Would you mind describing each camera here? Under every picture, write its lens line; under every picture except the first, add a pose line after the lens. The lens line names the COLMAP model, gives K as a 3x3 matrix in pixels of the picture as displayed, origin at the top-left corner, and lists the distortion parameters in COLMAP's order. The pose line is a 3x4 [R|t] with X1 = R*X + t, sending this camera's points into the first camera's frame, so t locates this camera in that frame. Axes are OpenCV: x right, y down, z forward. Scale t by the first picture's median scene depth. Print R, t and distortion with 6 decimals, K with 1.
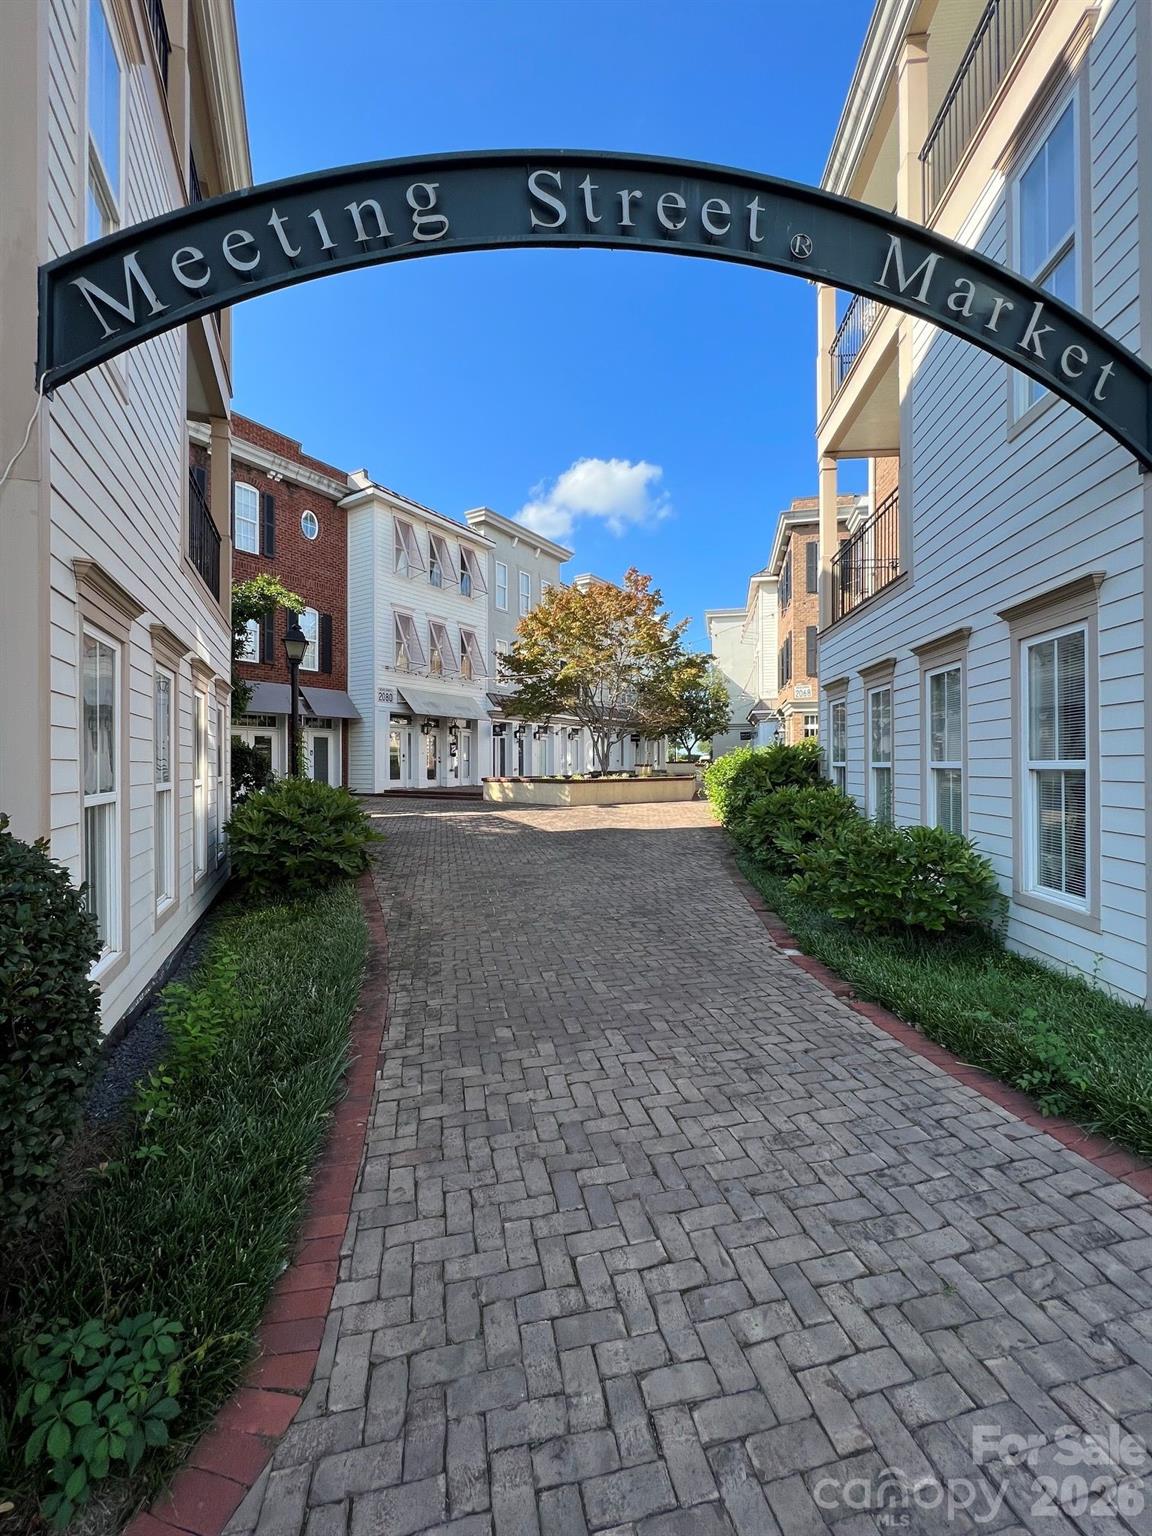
lens RADIAL K [[612.9, 0, 580.5], [0, 612.9, 764.9], [0, 0, 1]] dist [0.000002, -0.000005]
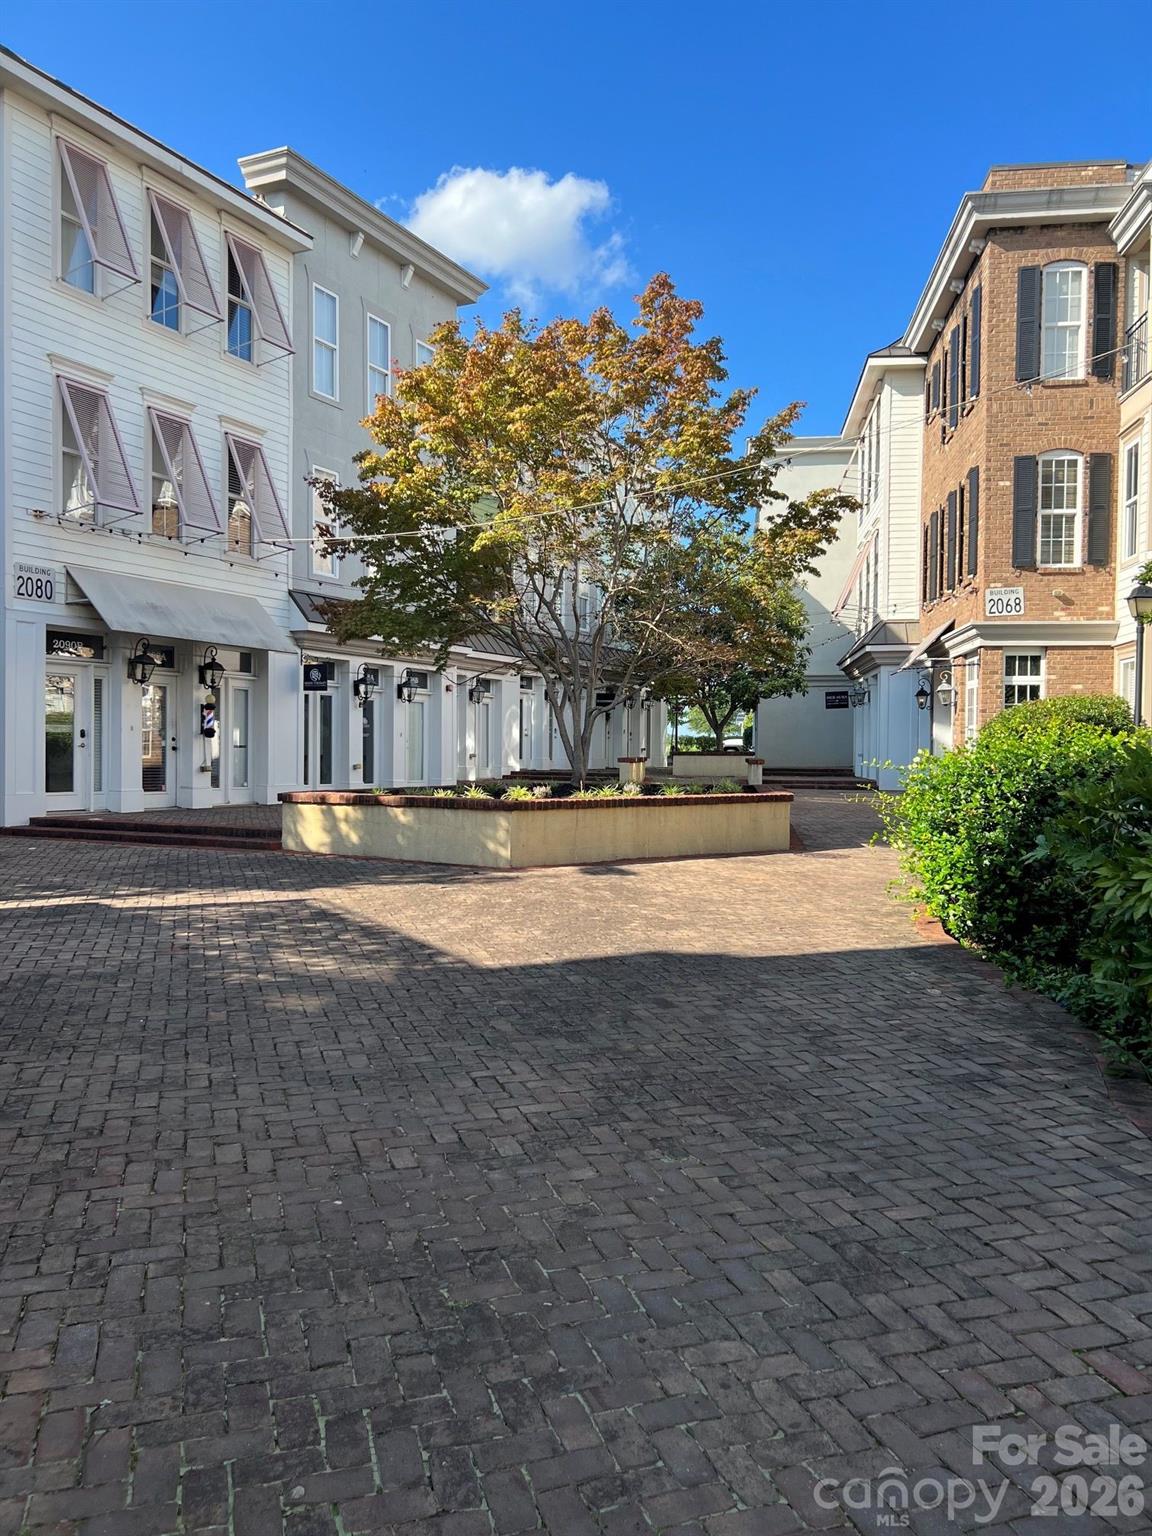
lens RADIAL K [[1157.9, 0, 576.0], [0, 1157.9, 768.0], [0, 0, 1]] dist [0.057538, -0.077393]
pose [[0.995521, 0.009652, 0.094042, -0.031085], [-0.010848, 0.999867, 0.012214, -0.004678], [-0.093912, -0.013179, 0.995493, 0.181820]]
